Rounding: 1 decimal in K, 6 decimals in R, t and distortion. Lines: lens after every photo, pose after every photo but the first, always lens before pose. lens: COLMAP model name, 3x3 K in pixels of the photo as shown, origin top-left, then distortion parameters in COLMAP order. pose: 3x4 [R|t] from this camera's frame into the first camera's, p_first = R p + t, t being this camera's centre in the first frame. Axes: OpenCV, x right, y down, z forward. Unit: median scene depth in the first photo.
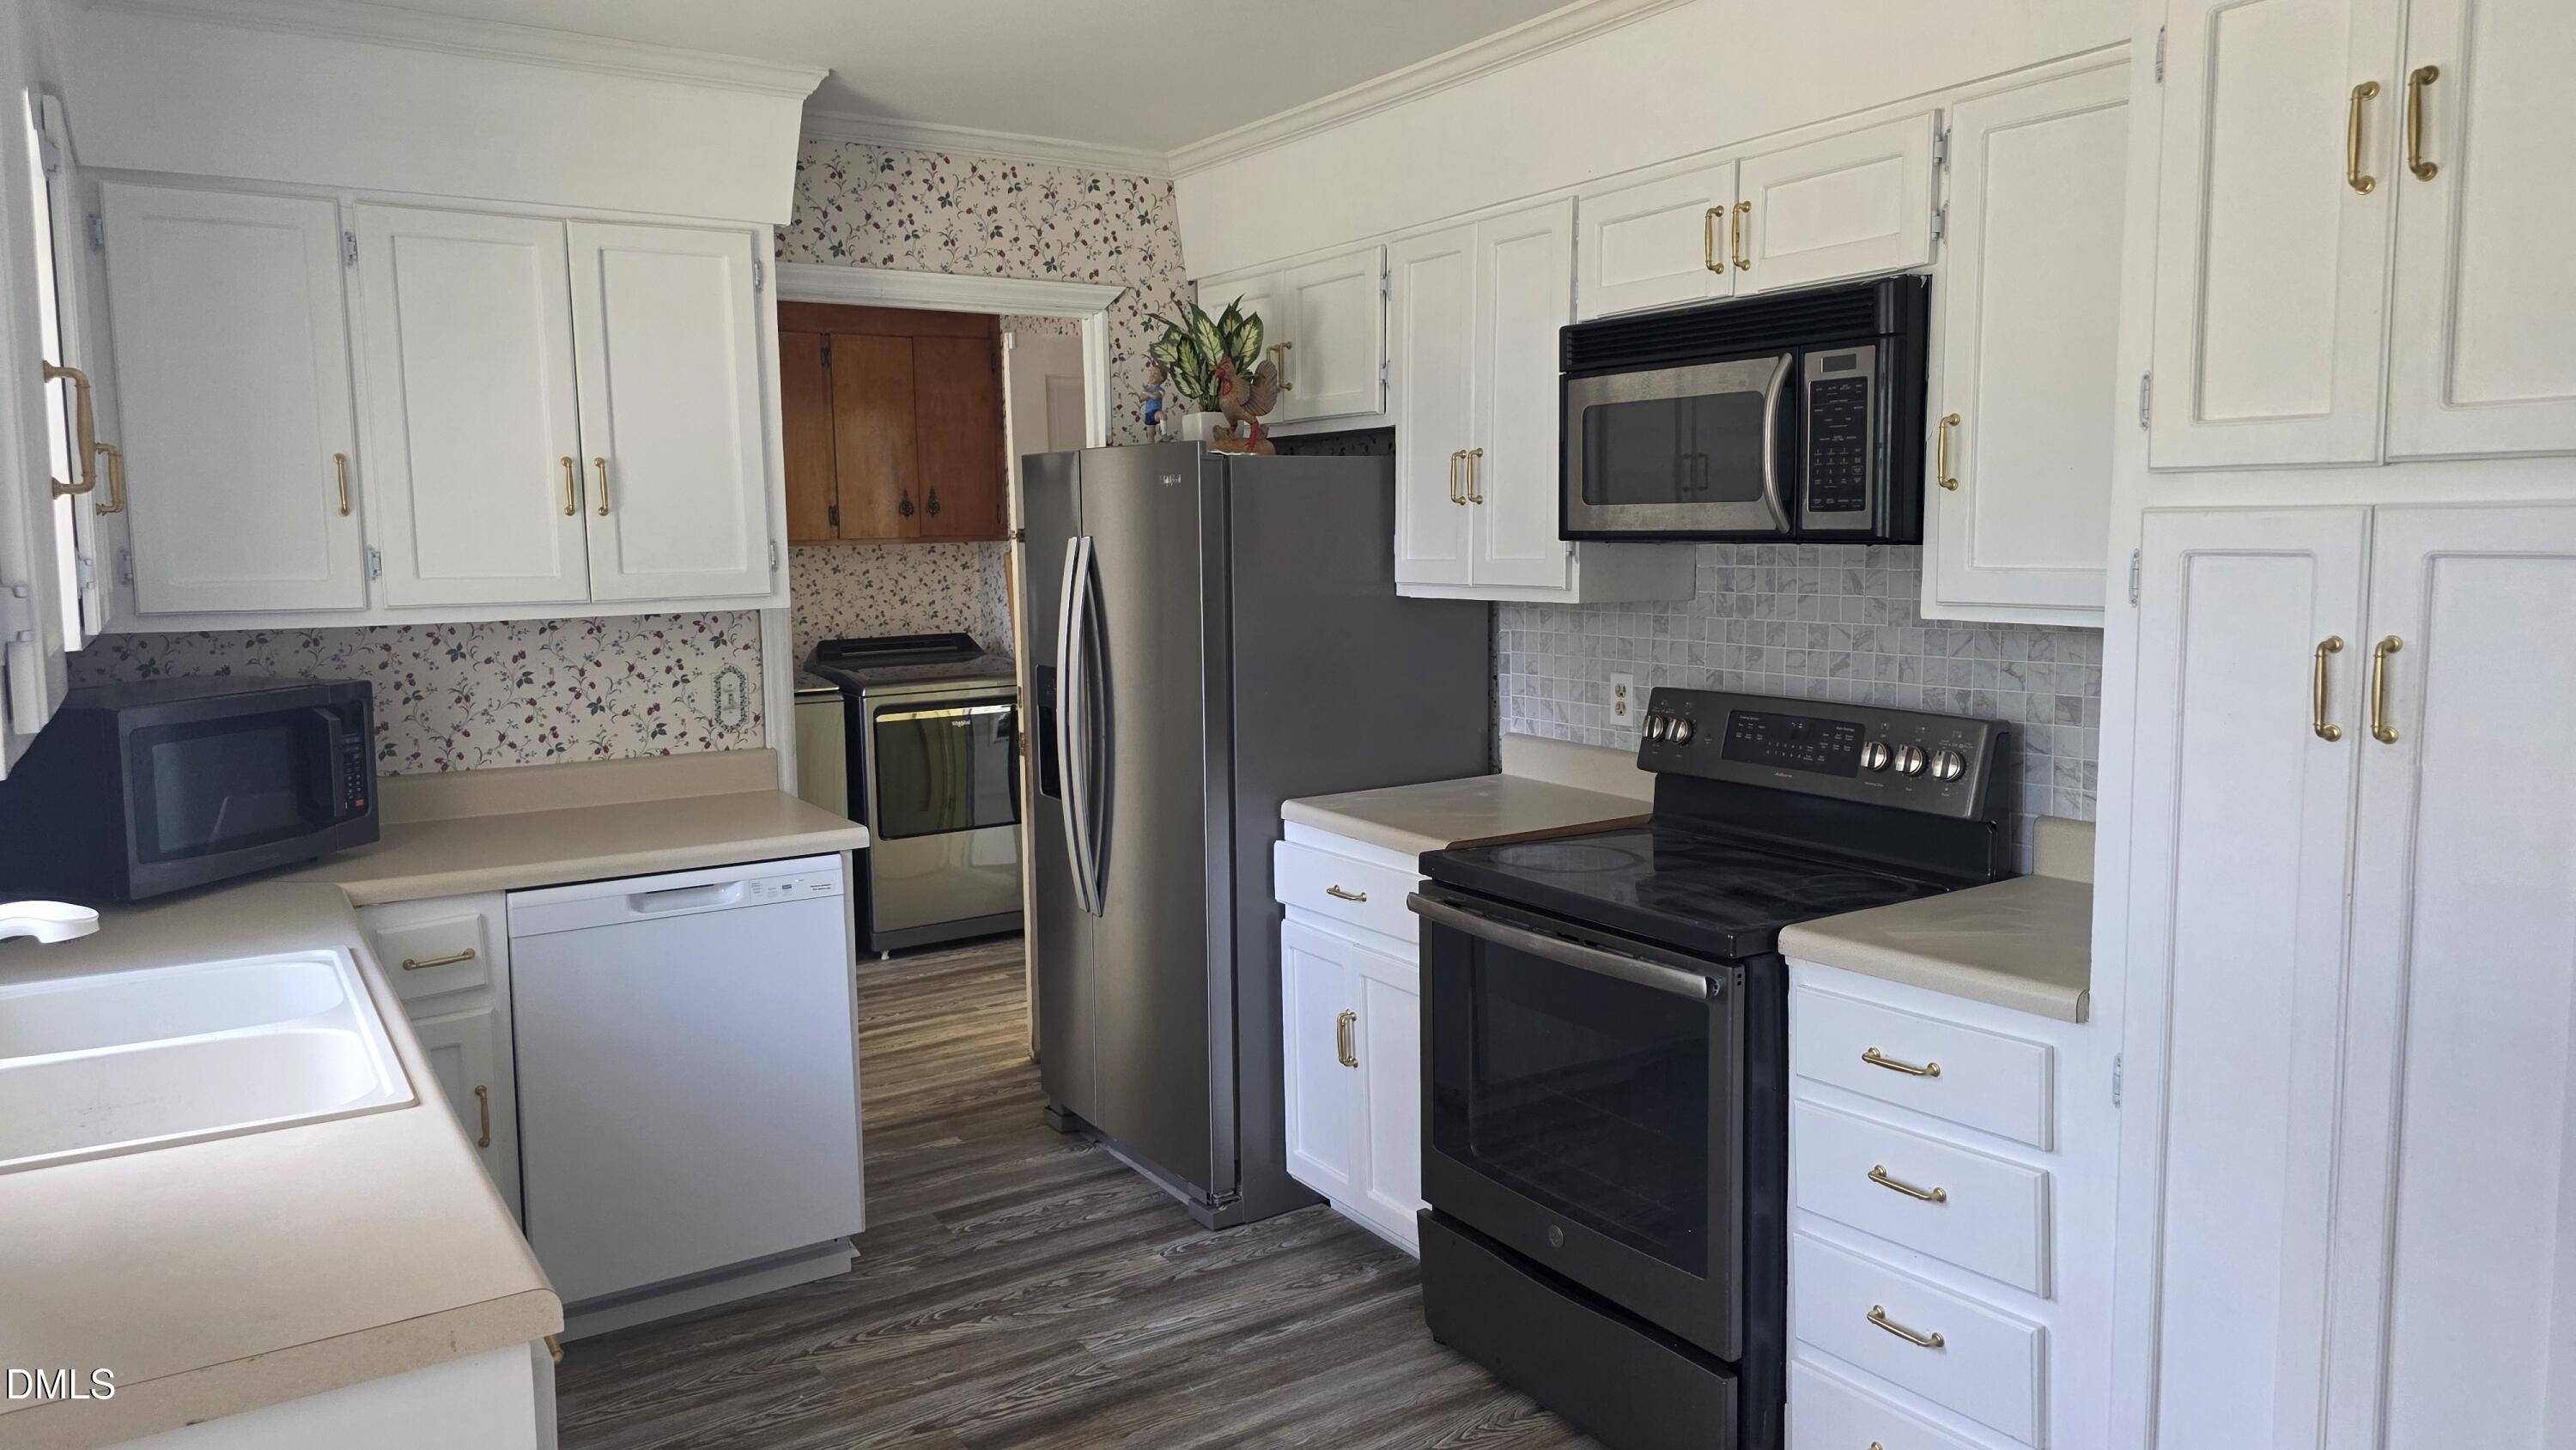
lens RADIAL K [[1744.8, 0, 1324.2], [0, 1744.8, 690.6], [0, 0, 1]] dist [0.063238, -0.057994]
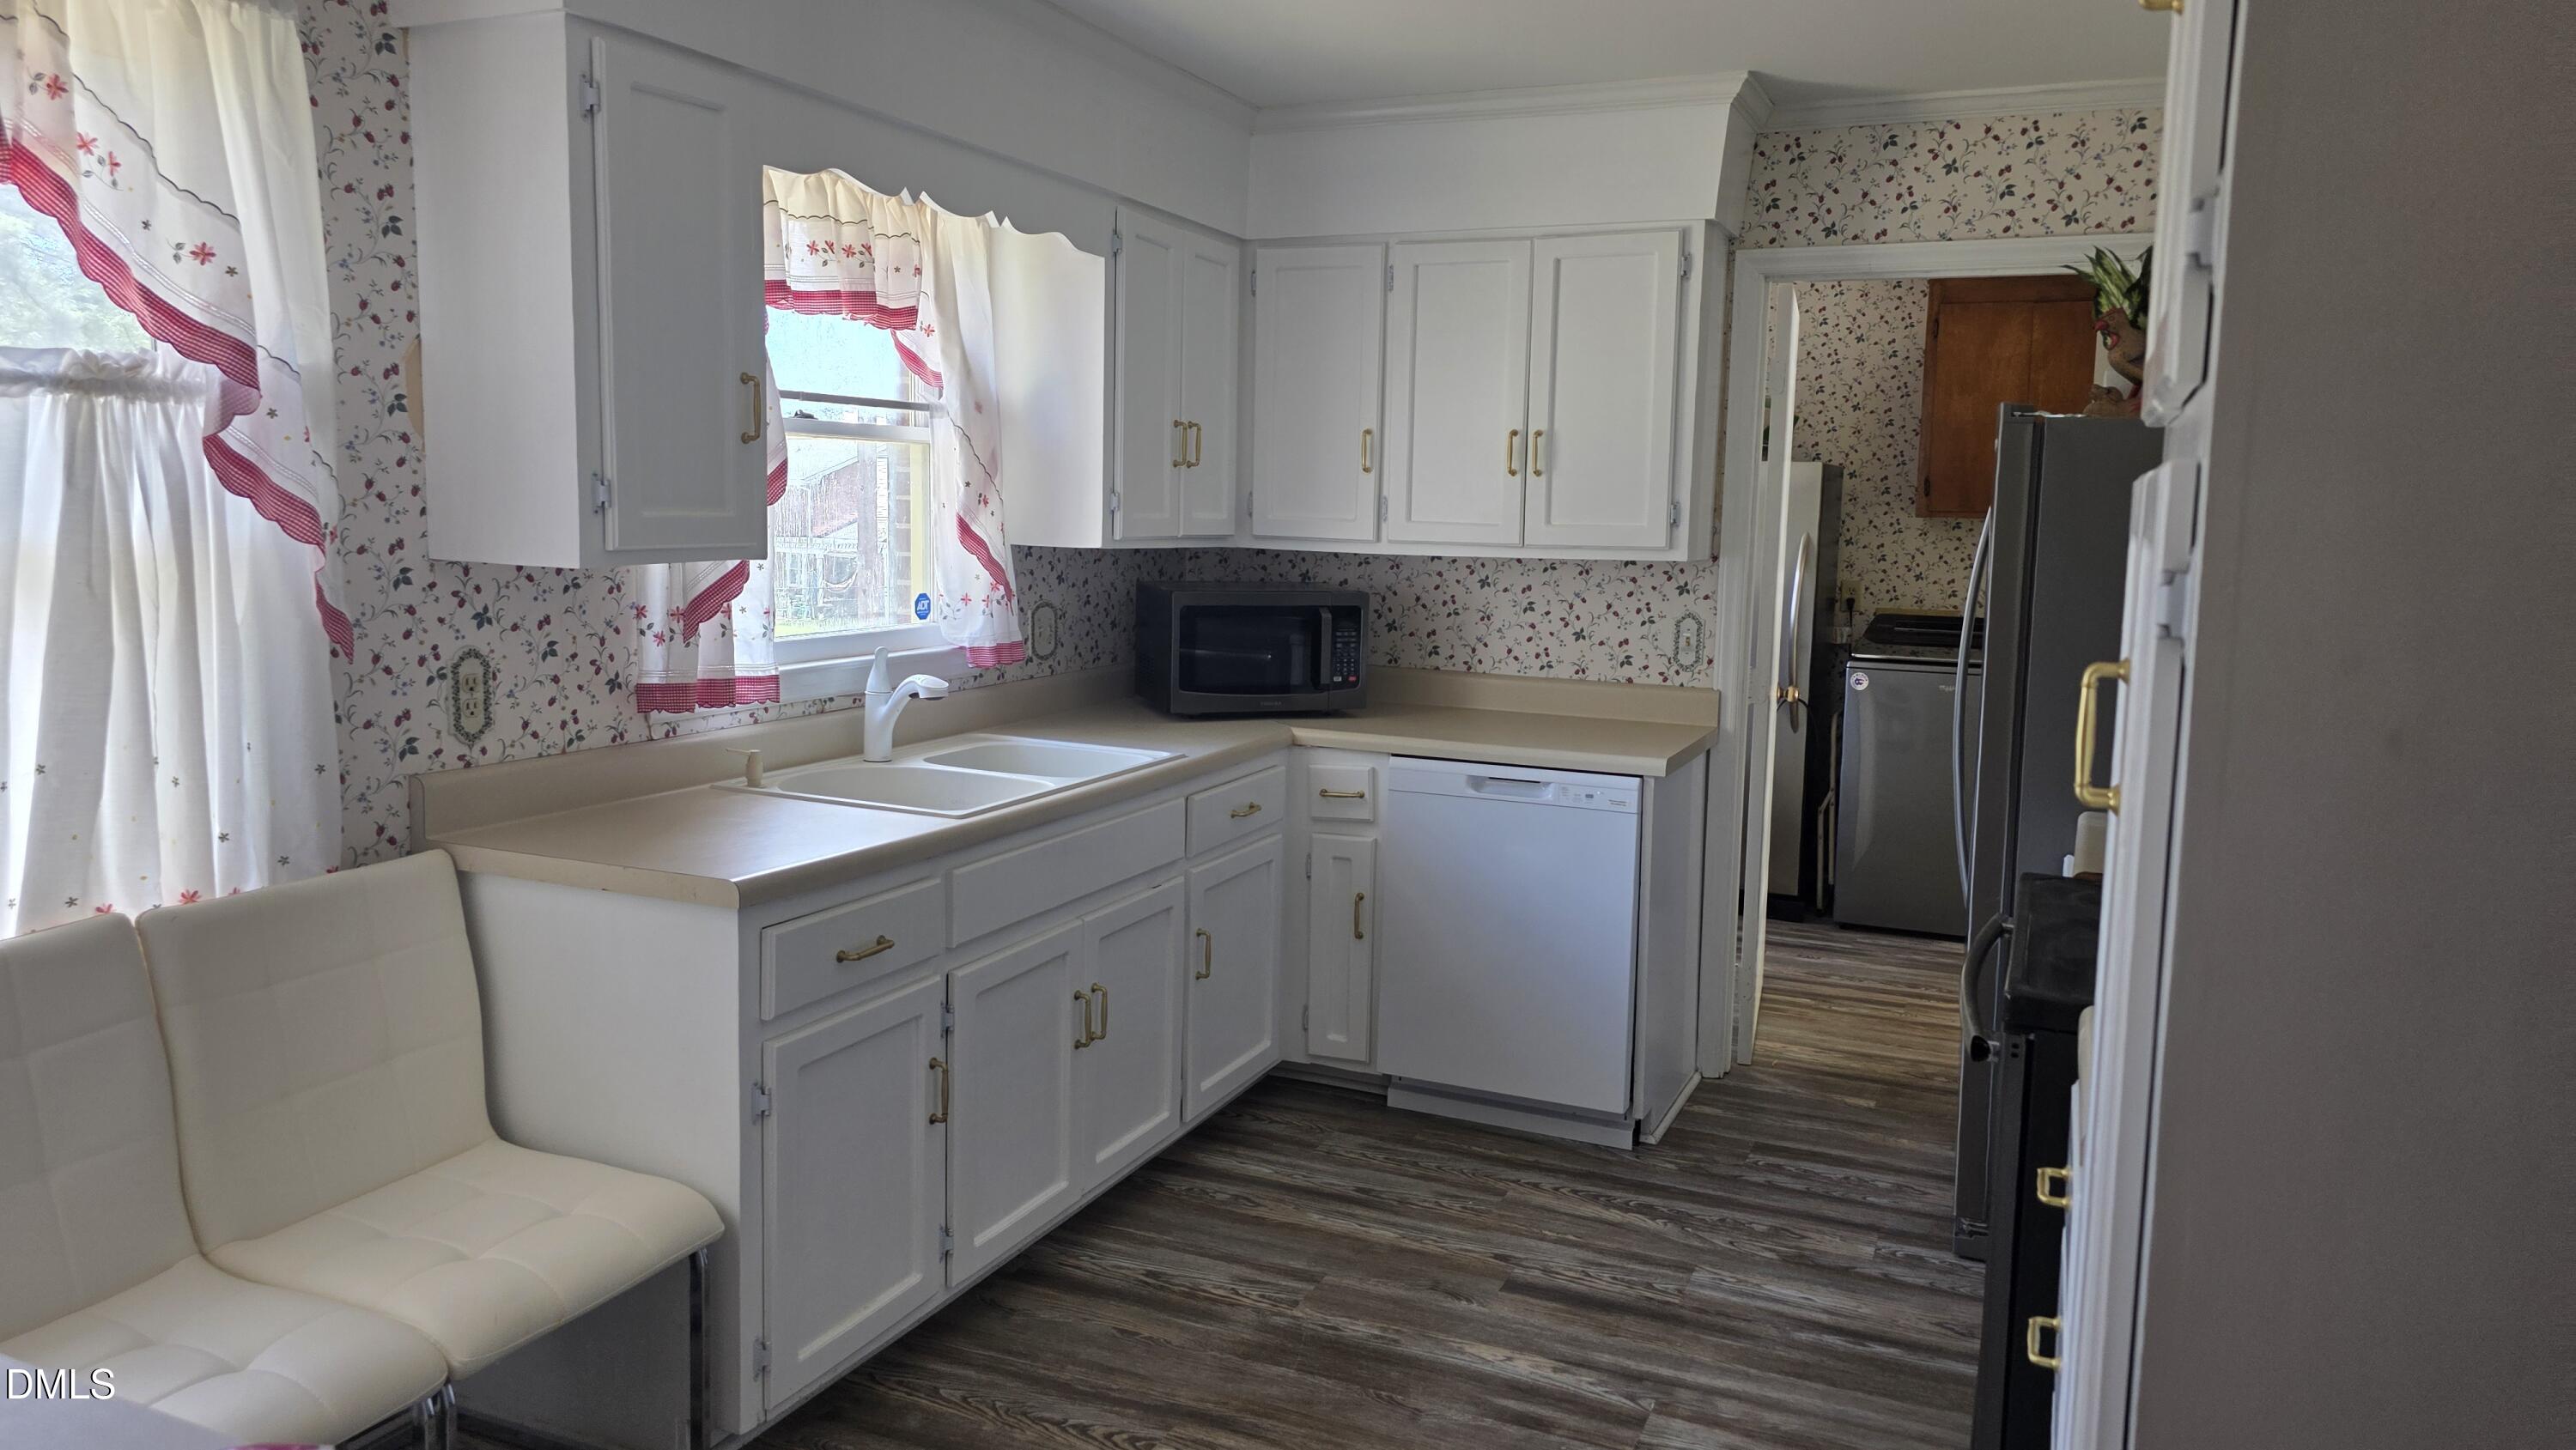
lens RADIAL K [[1744.8, 0, 1299.8], [0, 1744.8, 669.8], [0, 0, 1]] dist [0.063238, -0.057994]
pose [[0.546111, 0.107386, -0.830802, 0.503920], [-0.109502, 0.992391, 0.056294, -0.014472], [0.830525, 0.060231, 0.553714, 0.180910]]
